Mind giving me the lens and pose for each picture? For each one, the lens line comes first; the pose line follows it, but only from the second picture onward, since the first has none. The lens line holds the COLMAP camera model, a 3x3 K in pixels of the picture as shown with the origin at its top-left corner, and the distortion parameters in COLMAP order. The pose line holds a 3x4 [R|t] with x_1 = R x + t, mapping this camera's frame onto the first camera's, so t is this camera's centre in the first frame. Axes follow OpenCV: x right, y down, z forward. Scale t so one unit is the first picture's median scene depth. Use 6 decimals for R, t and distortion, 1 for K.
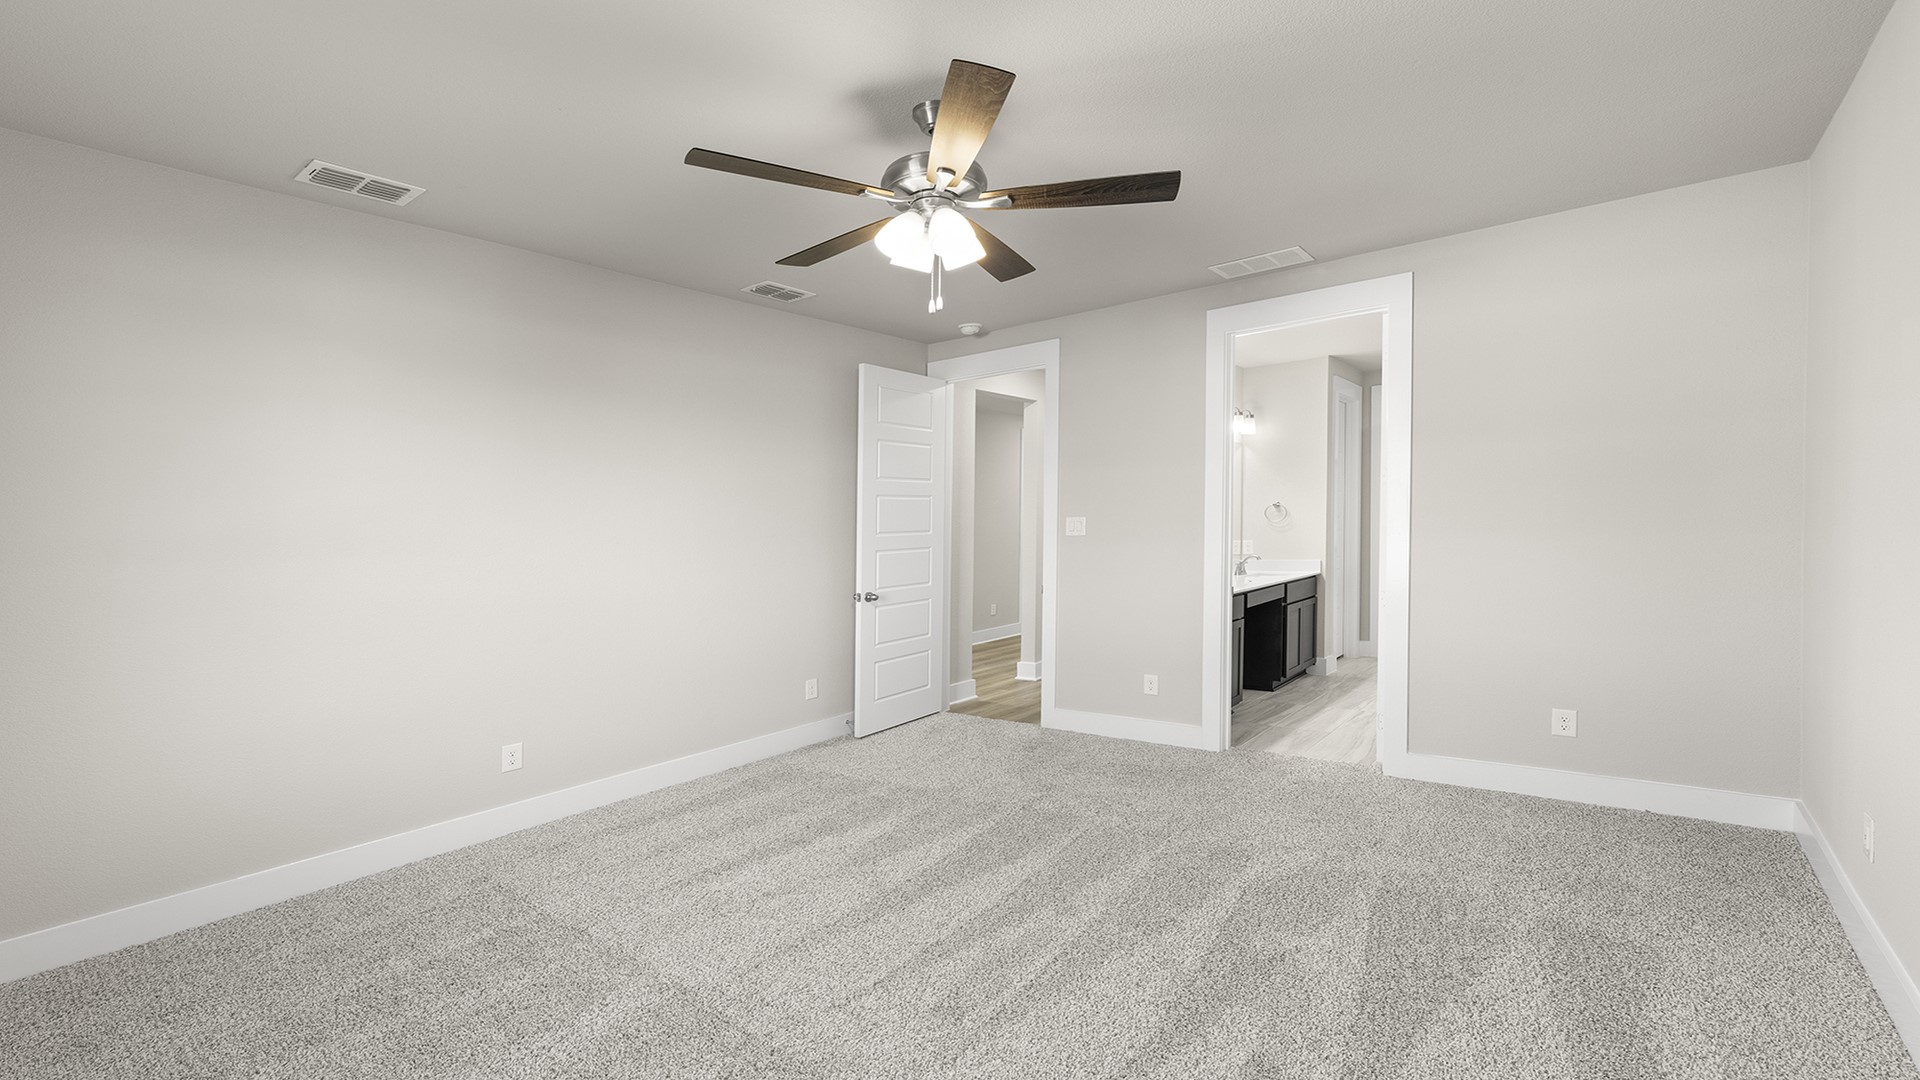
lens RADIAL K [[864.8, 0, 960.0], [0, 864.8, 540.0], [0, 0, 1]] dist [0.000225, 0.000004]
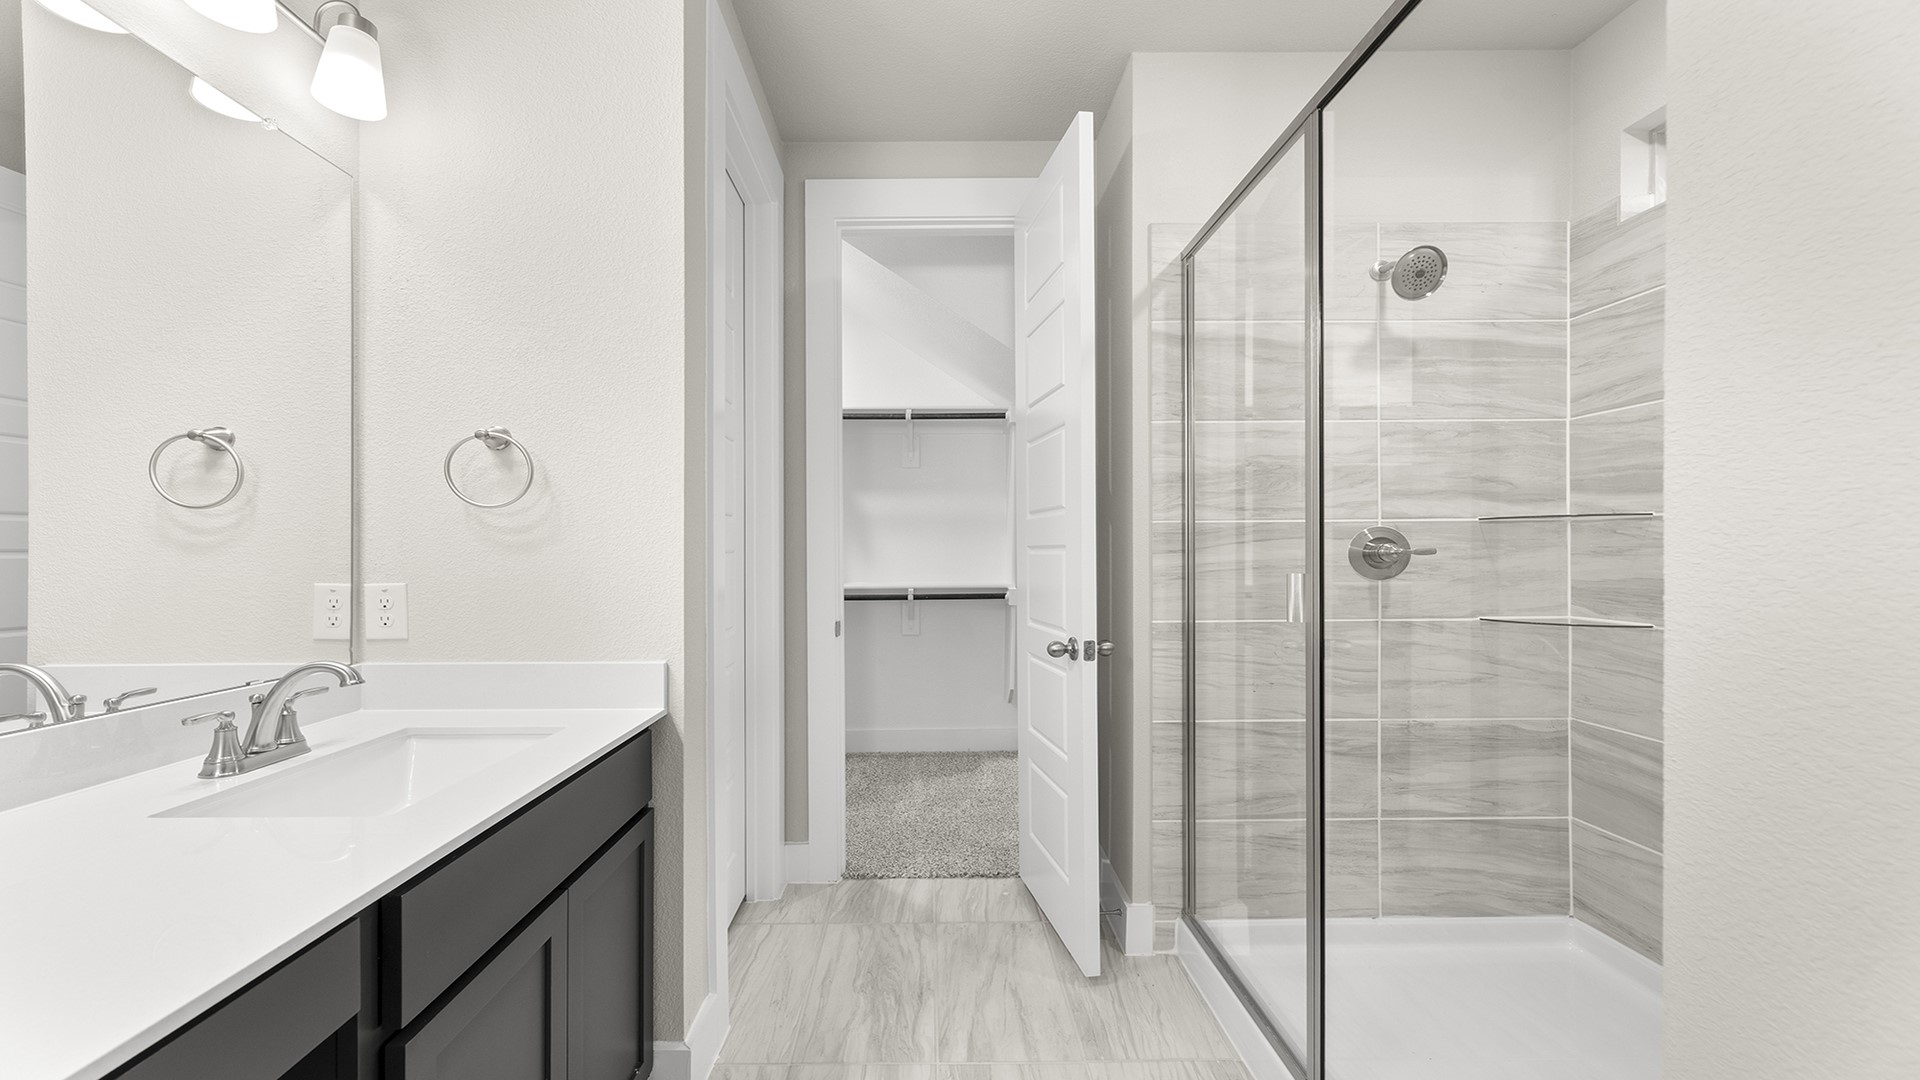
lens RADIAL K [[764.3, 0, 954.4], [0, 764.3, 547.8], [0, 0, 1]] dist [0.000276, -0.000132]
pose [[0.761765, -0.010942, 0.647762, 0.323677], [0.007151, 0.999938, 0.008482, -0.009506], [-0.647815, -0.001829, 0.761796, 0.745006]]
